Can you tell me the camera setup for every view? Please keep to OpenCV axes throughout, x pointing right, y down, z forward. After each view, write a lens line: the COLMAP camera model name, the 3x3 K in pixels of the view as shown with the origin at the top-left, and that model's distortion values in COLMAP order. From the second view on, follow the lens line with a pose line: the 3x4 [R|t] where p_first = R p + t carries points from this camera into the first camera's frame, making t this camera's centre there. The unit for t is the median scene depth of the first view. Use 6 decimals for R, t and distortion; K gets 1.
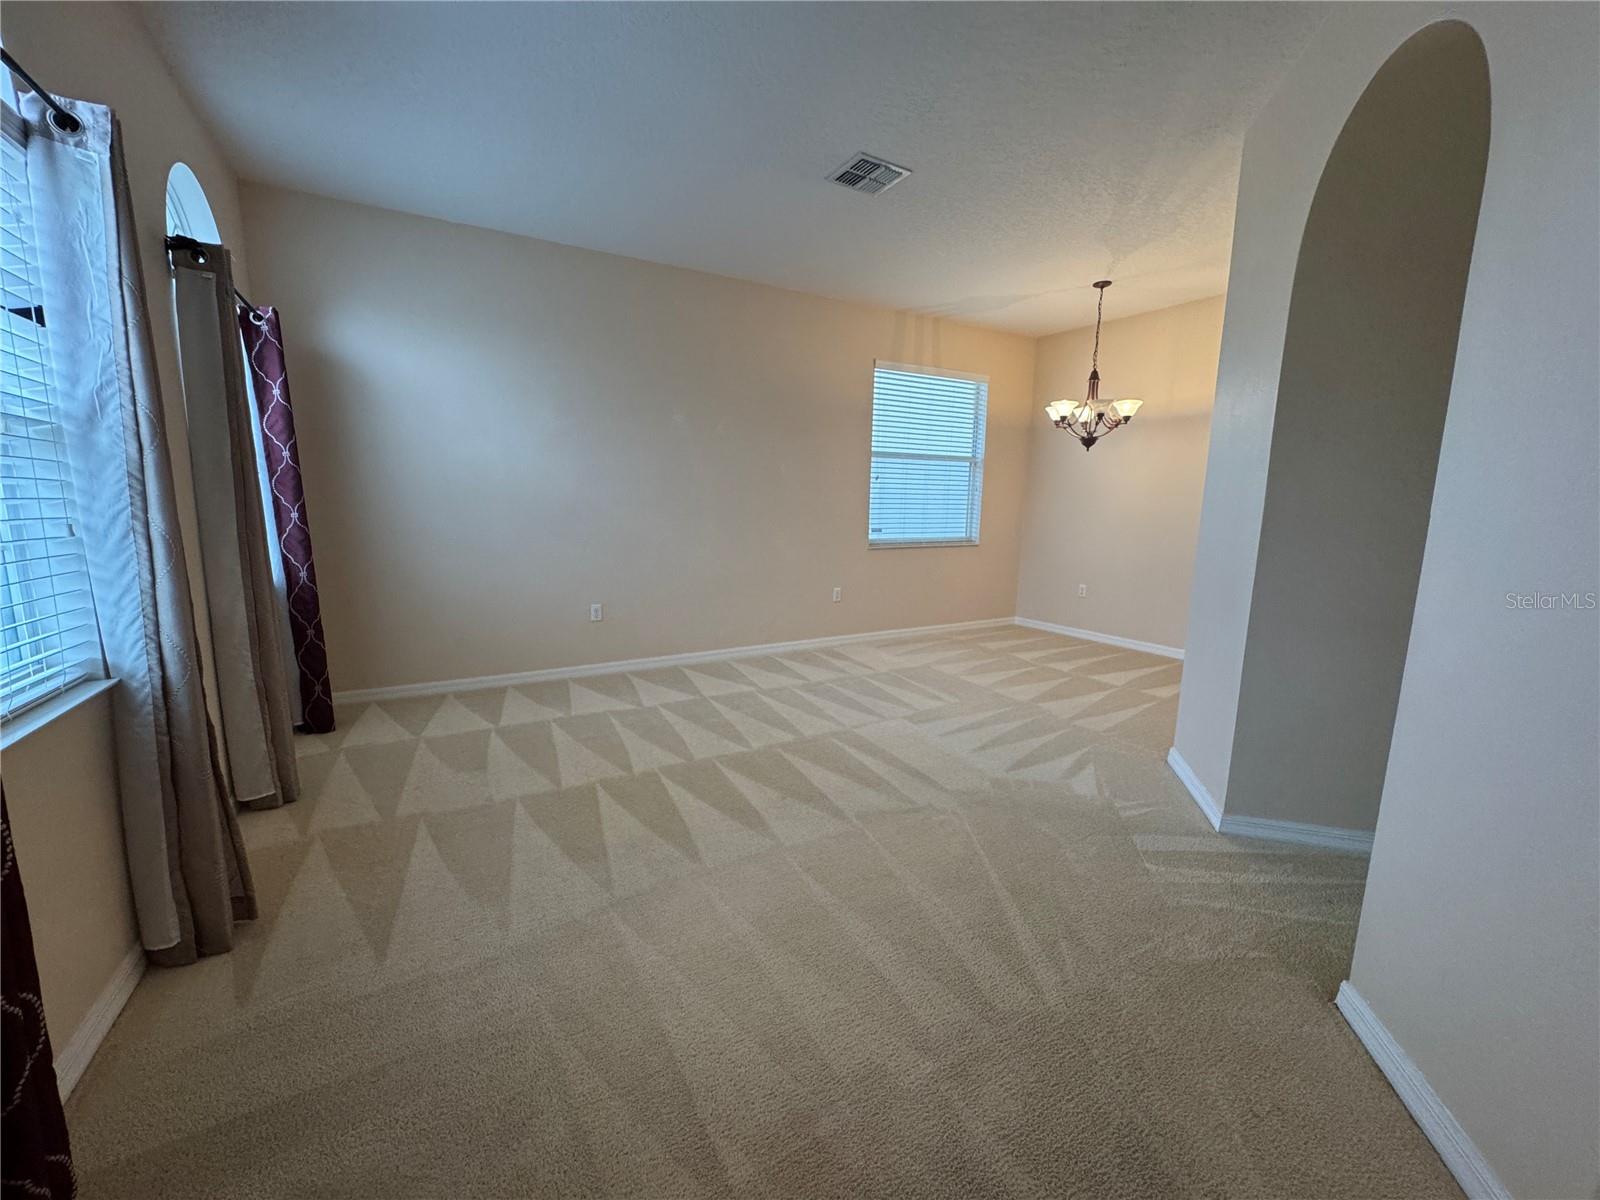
lens RADIAL K [[635.2, 0, 803.1], [0, 635.2, 598.4], [0, 0, 1]] dist [-0.003433, 0.000316]
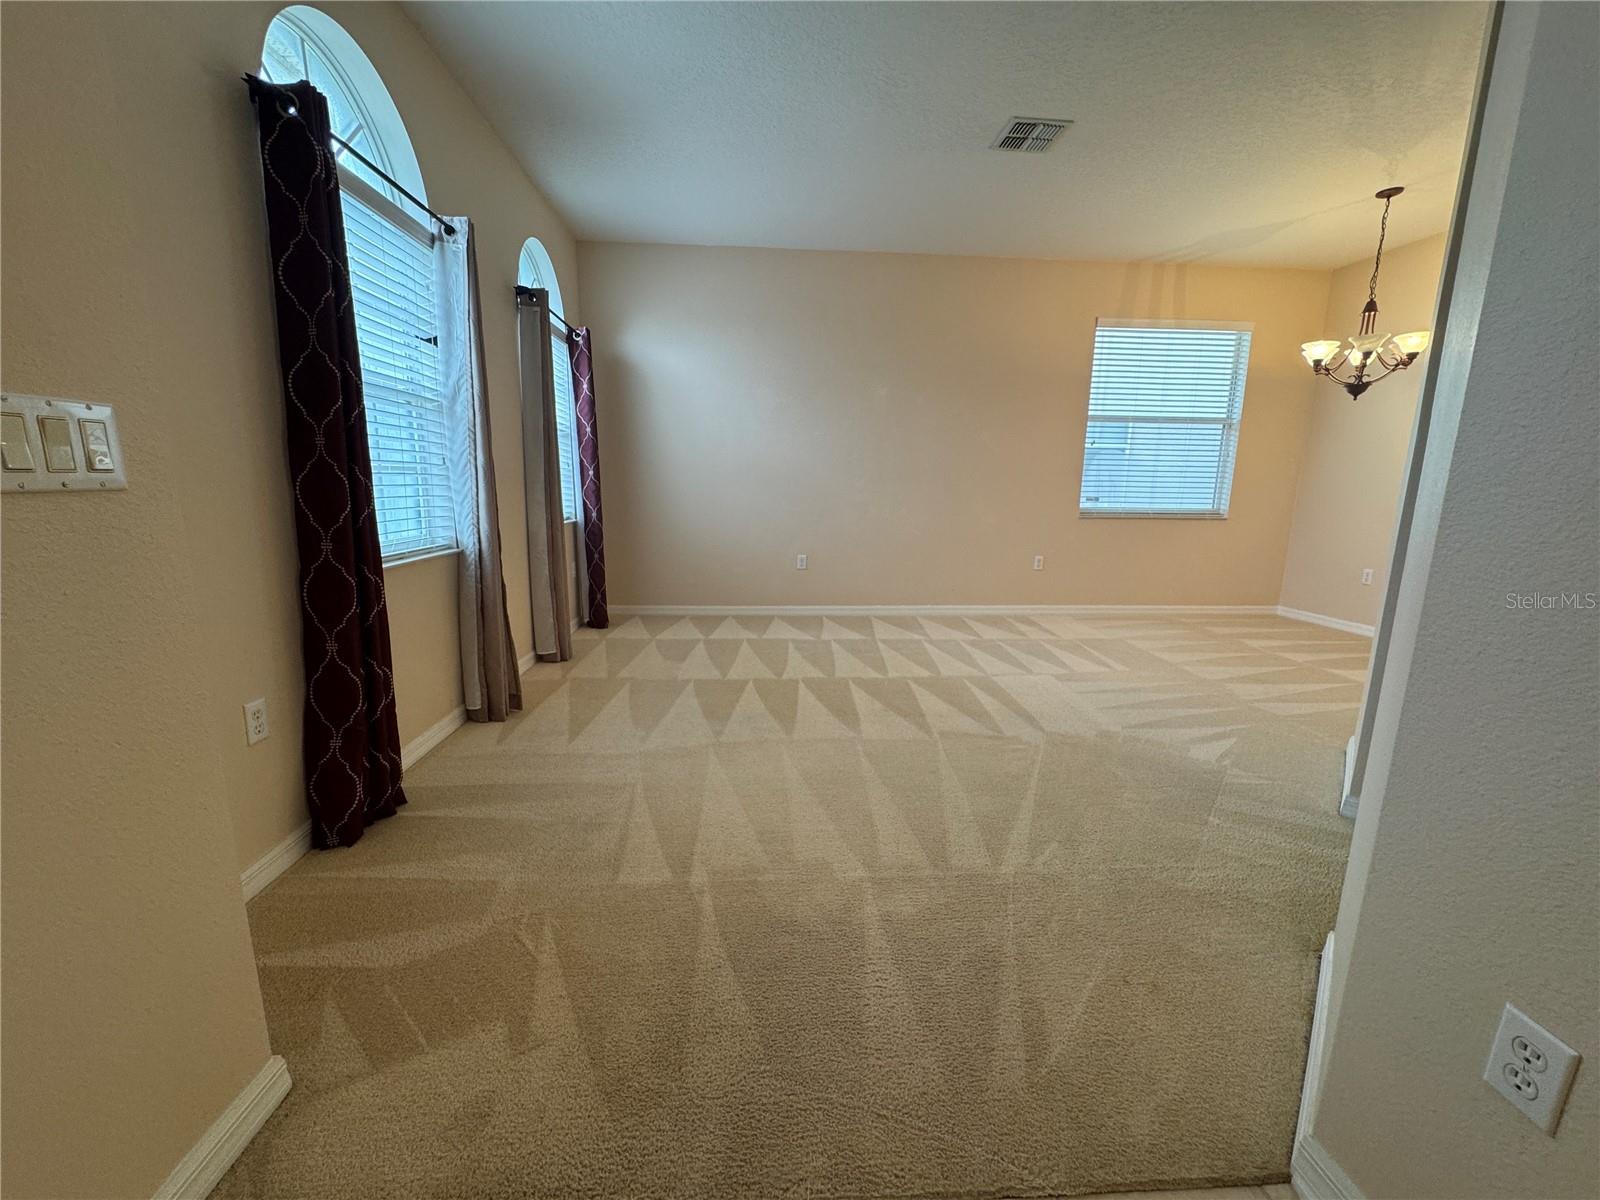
lens RADIAL K [[635.2, 0, 801.5], [0, 635.2, 596.4], [0, 0, 1]] dist [-0.003433, 0.000316]
pose [[0.899538, 0.074596, -0.430427, 0.265246], [-0.068202, 0.997212, 0.030291, 0.072338], [0.431486, 0.002109, 0.902117, -0.086200]]
